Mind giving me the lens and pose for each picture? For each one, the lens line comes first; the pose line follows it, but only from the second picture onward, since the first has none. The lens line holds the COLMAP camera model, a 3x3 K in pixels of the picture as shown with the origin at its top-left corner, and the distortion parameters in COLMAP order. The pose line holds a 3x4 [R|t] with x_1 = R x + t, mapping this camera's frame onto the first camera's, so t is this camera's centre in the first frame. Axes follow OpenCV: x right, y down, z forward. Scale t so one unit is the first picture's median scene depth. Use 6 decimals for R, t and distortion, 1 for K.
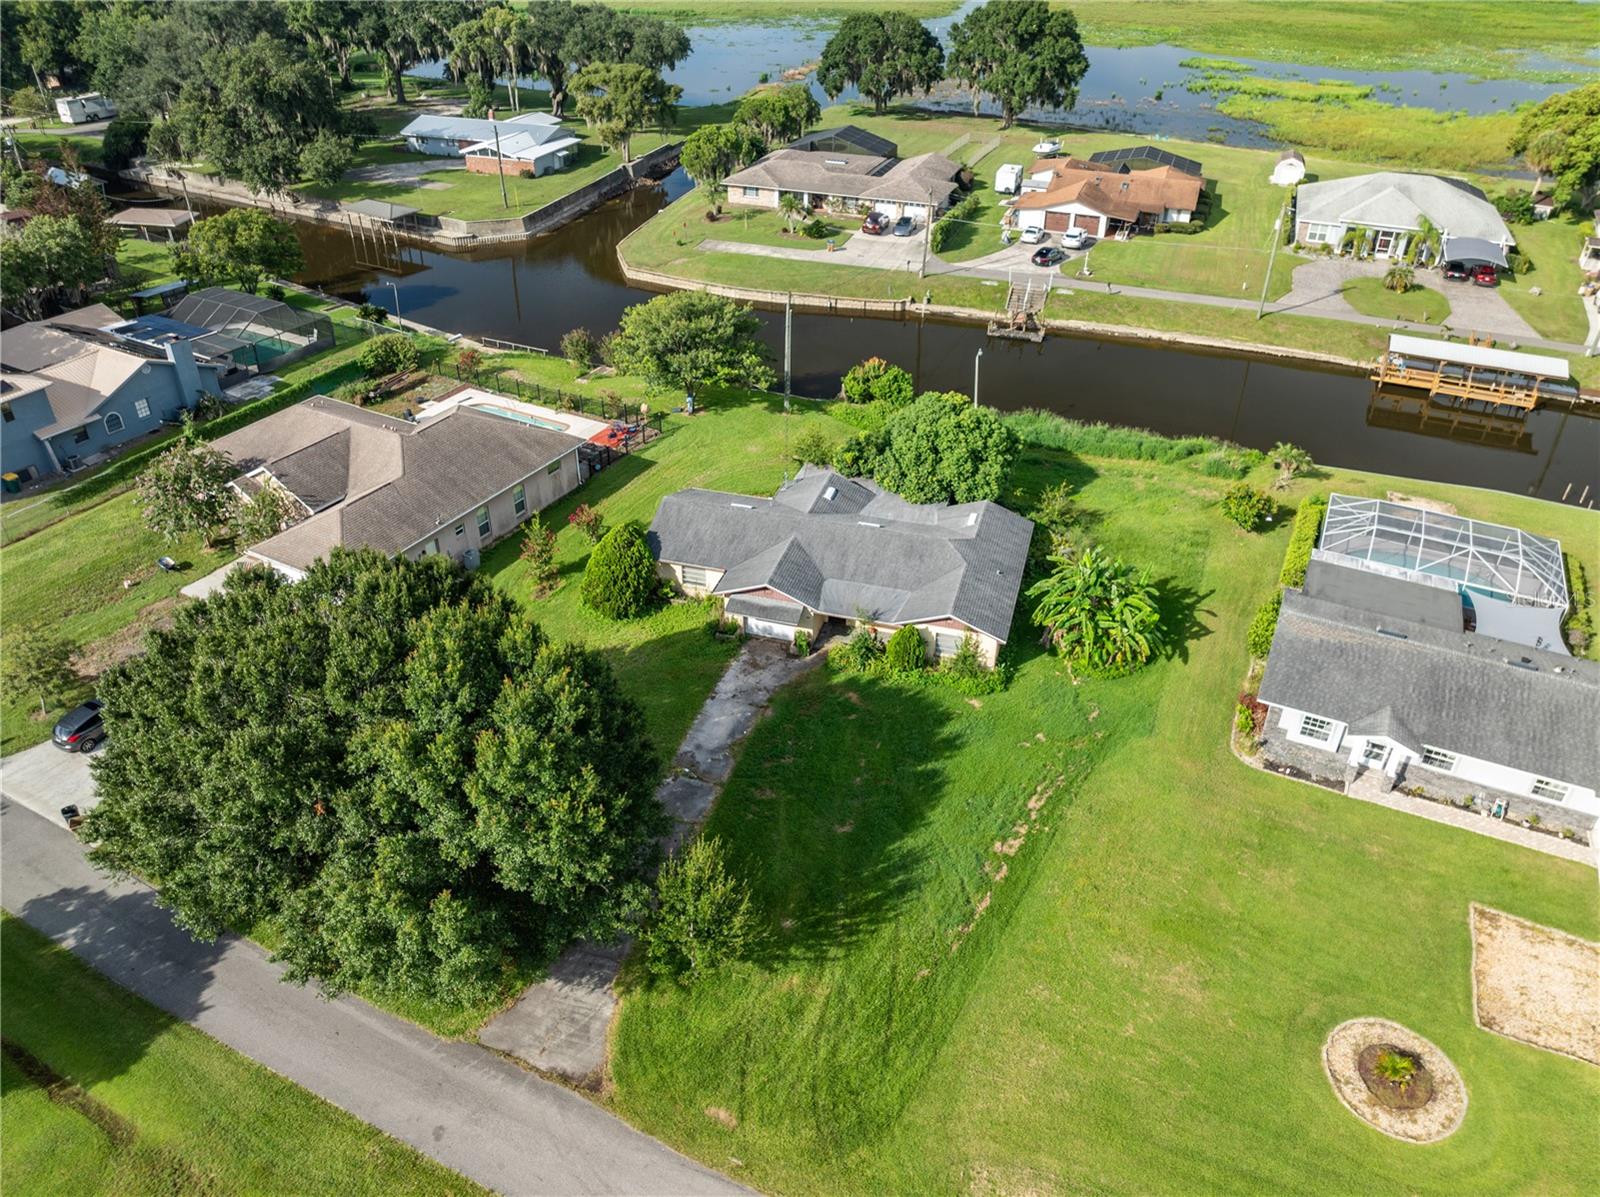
lens RADIAL K [[1126.5, 0, 807.8], [0, 1126.5, 596.4], [0, 0, 1]] dist [-0.037905, 0.003553]
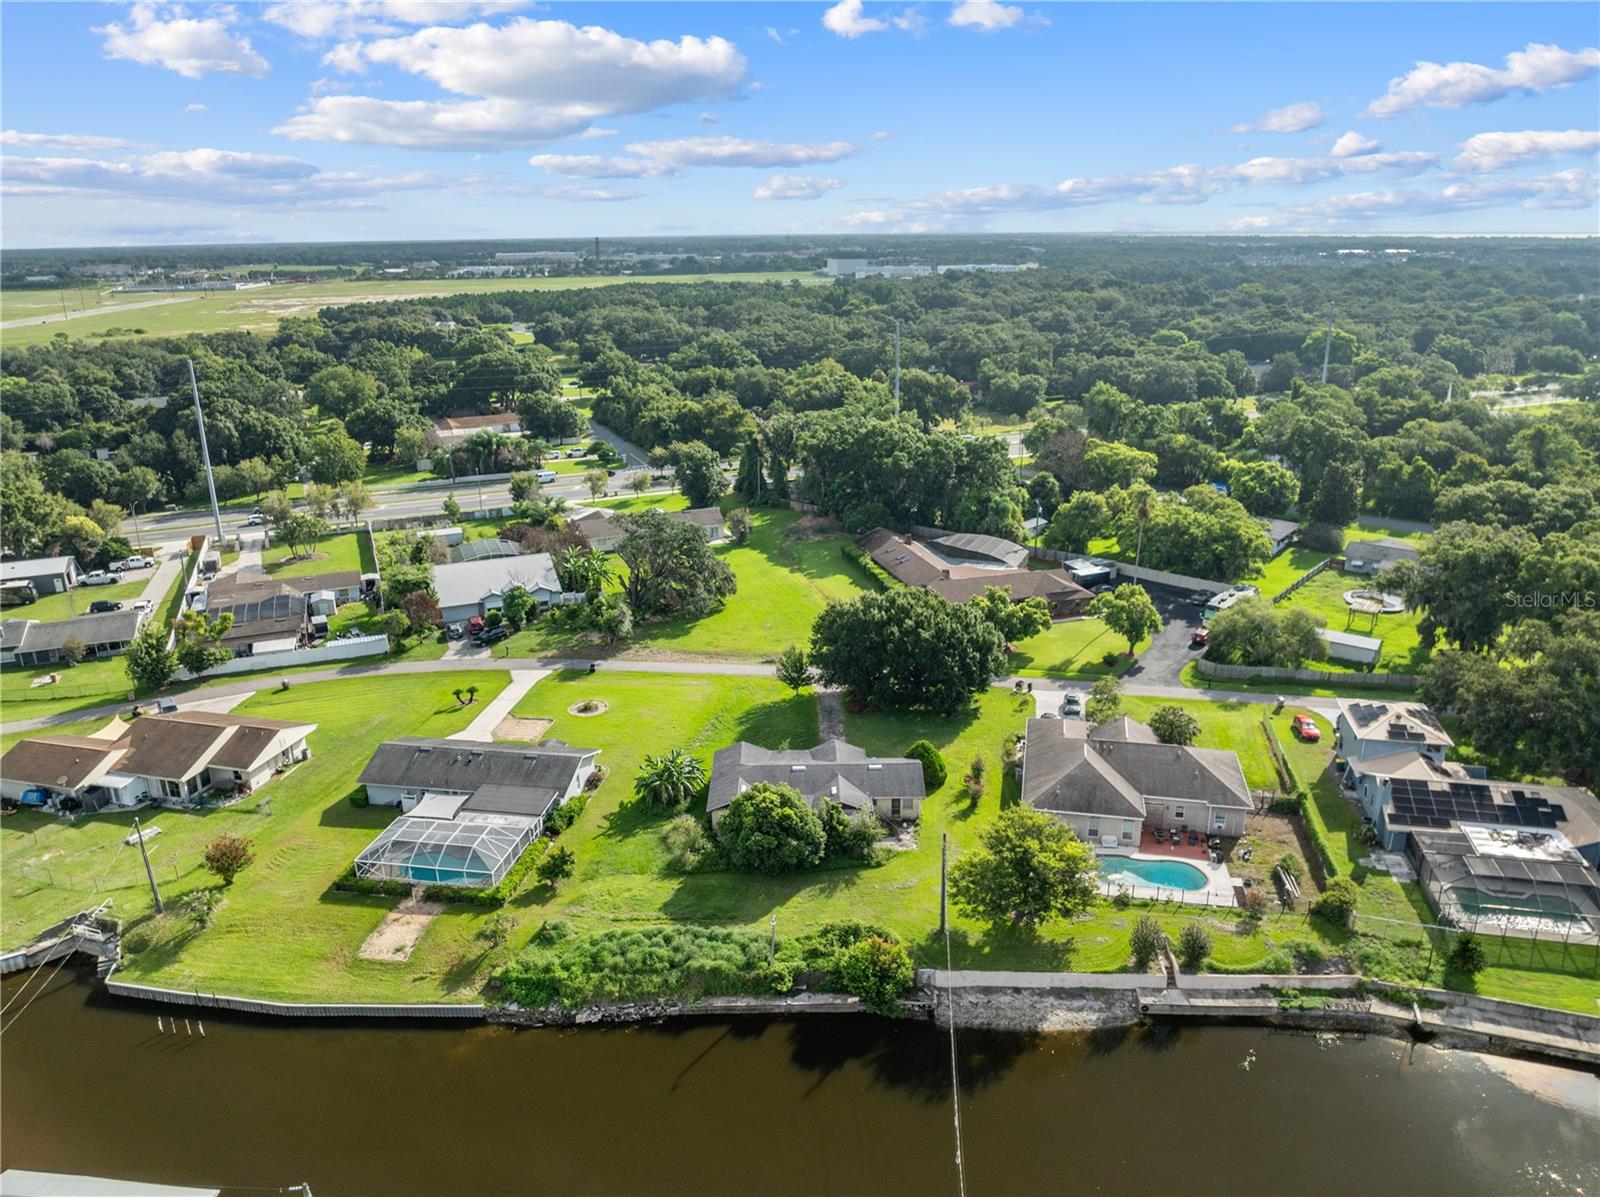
lens RADIAL K [[1126.5, 0, 811.0], [0, 1126.5, 590.8], [0, 0, 1]] dist [-0.037905, 0.003553]
pose [[-0.956789, 0.085144, -0.278040, 0.359368], [-0.162053, 0.637794, 0.752966, -1.121045], [0.241442, 0.765486, -0.596436, 1.317105]]
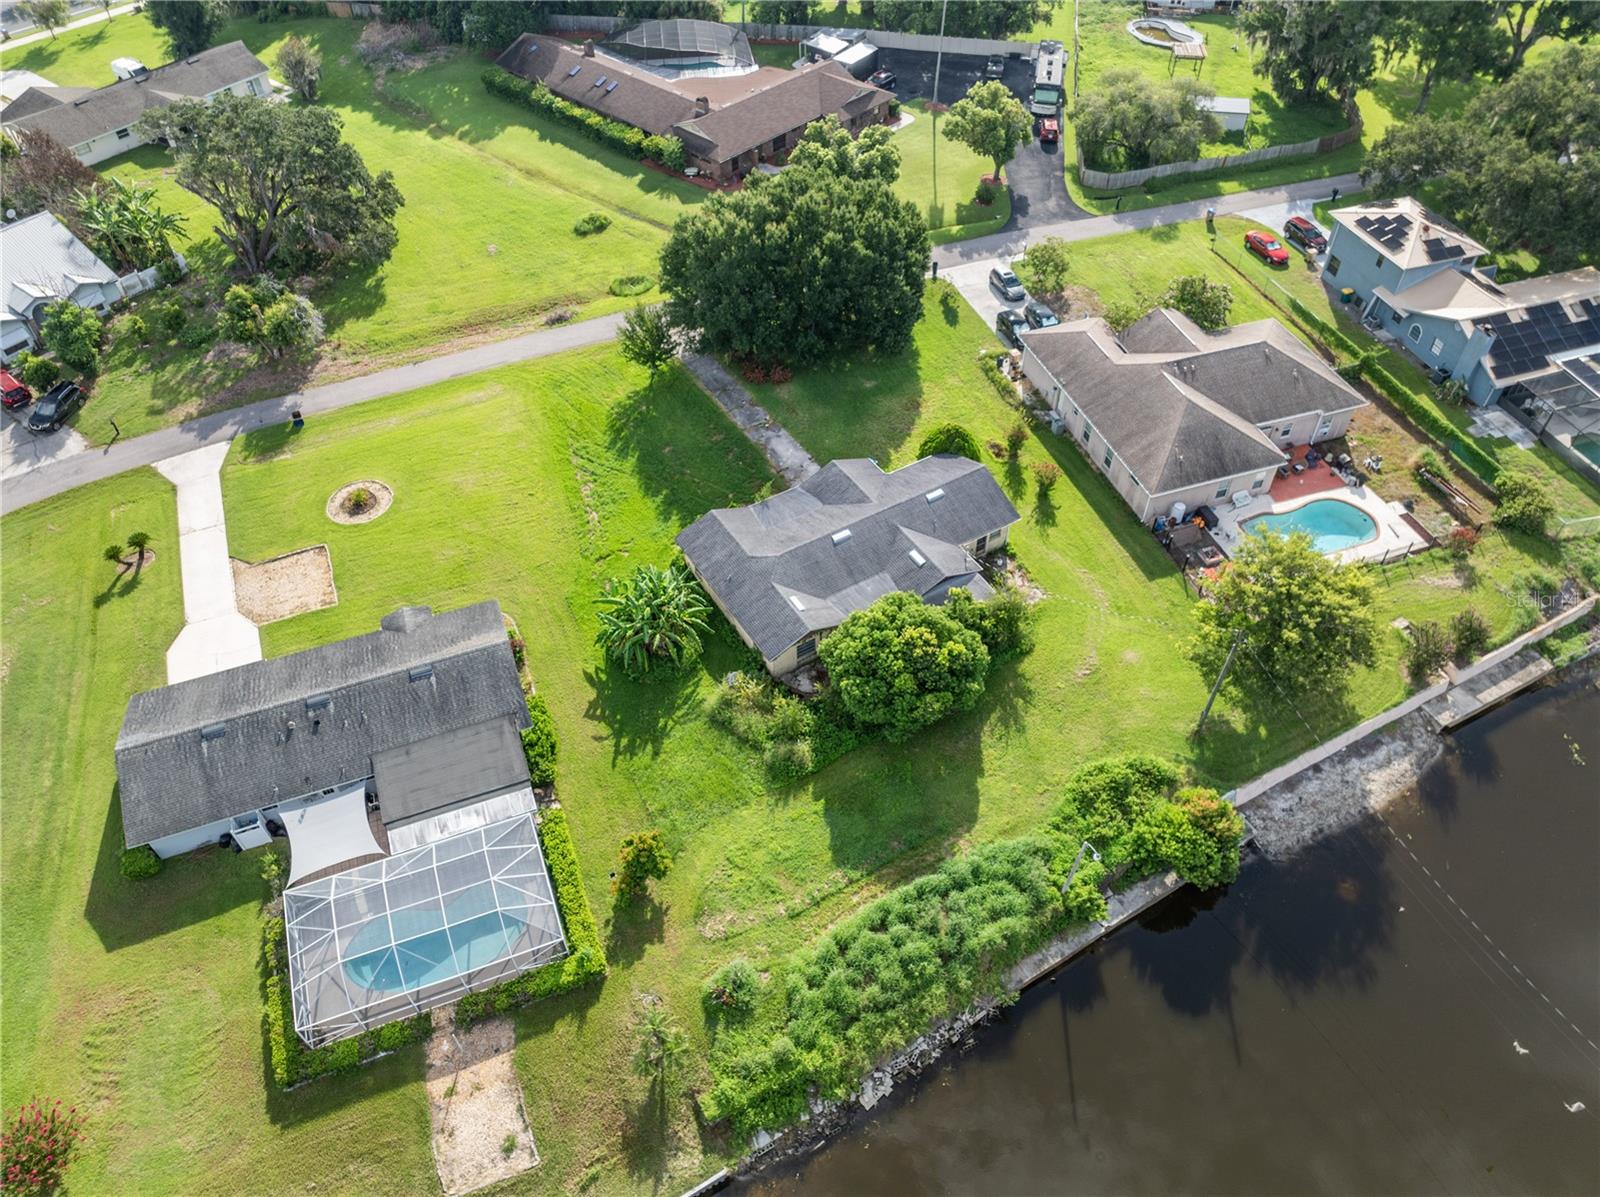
lens RADIAL K [[1126.5, 0, 809.7], [0, 1126.5, 593.4], [0, 0, 1]] dist [-0.037905, 0.003553]
pose [[-0.672646, 0.529822, -0.516561, 0.506032], [-0.410985, 0.313015, 0.856220, -0.732203], [0.615336, 0.788232, 0.007201, 0.728936]]
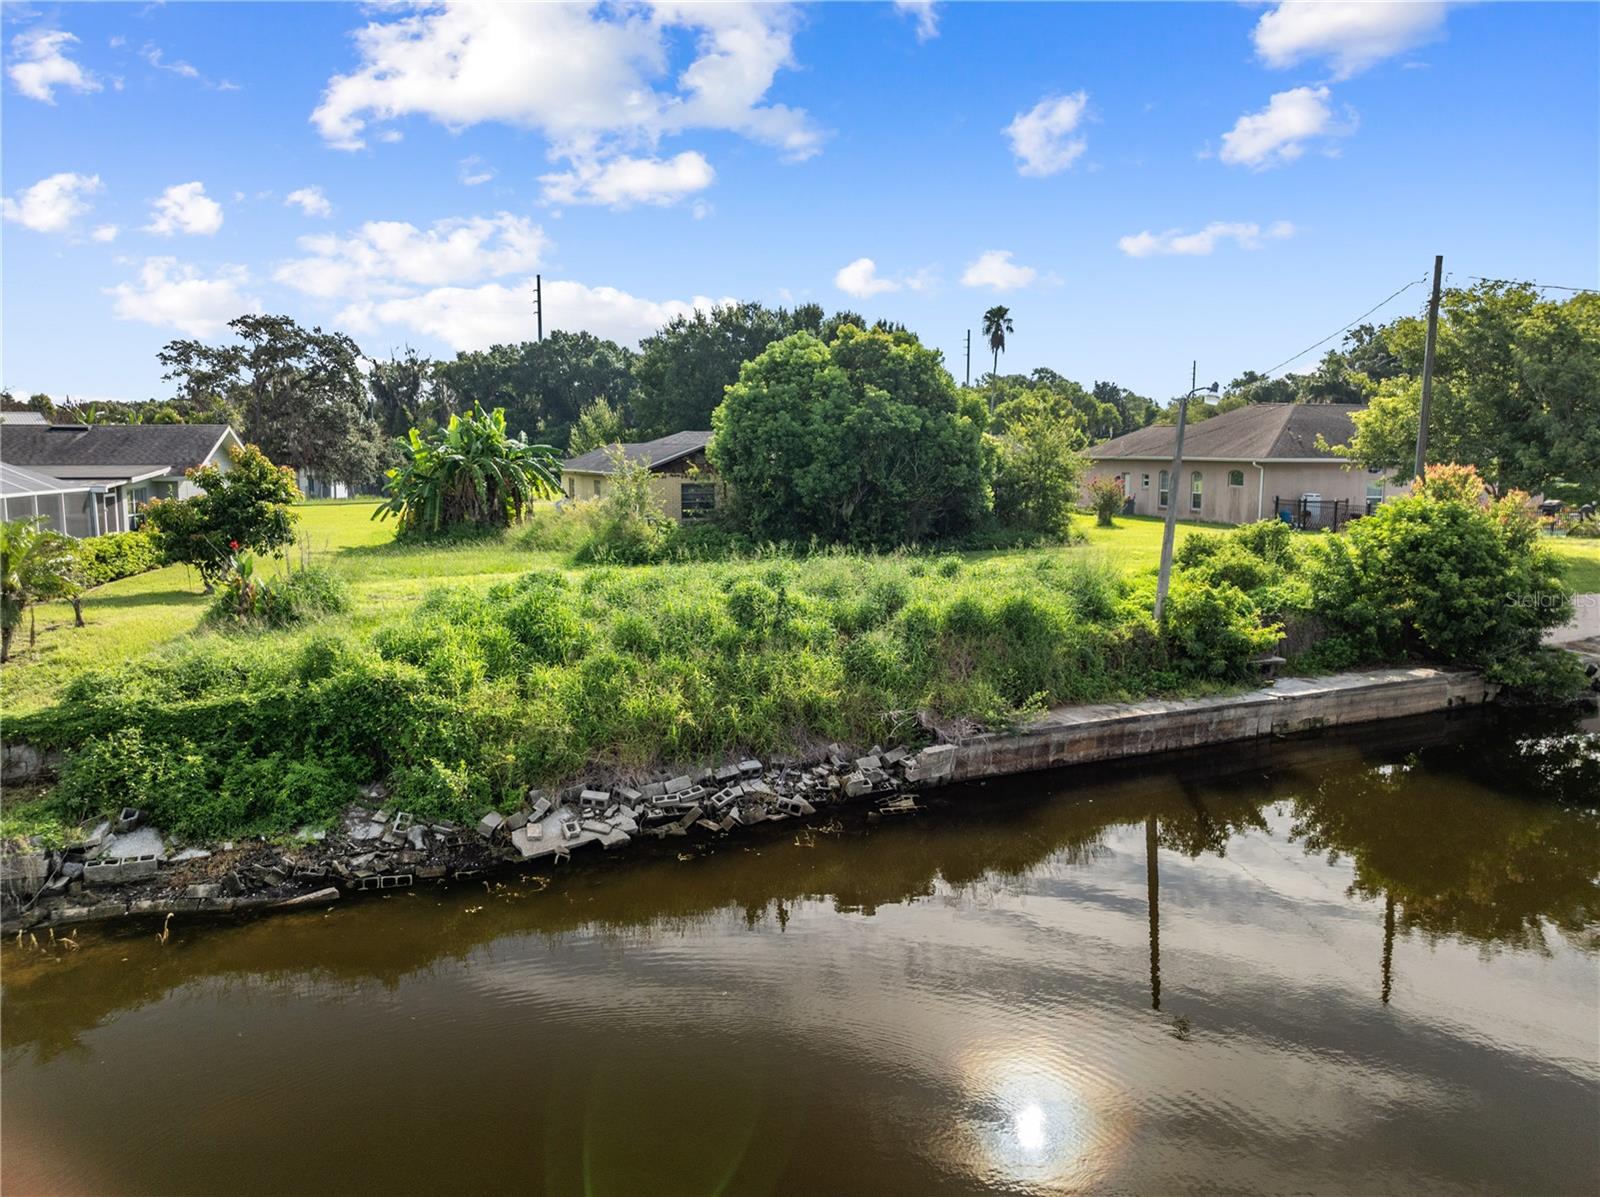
lens RADIAL K [[1126.5, 0, 811.1], [0, 1126.5, 600.4], [0, 0, 1]] dist [-0.037905, 0.003553]
pose [[-0.750793, 0.071981, -0.656604, 0.399359], [-0.372918, 0.774281, 0.511293, -0.270273], [0.545199, 0.628735, -0.554482, 1.079877]]
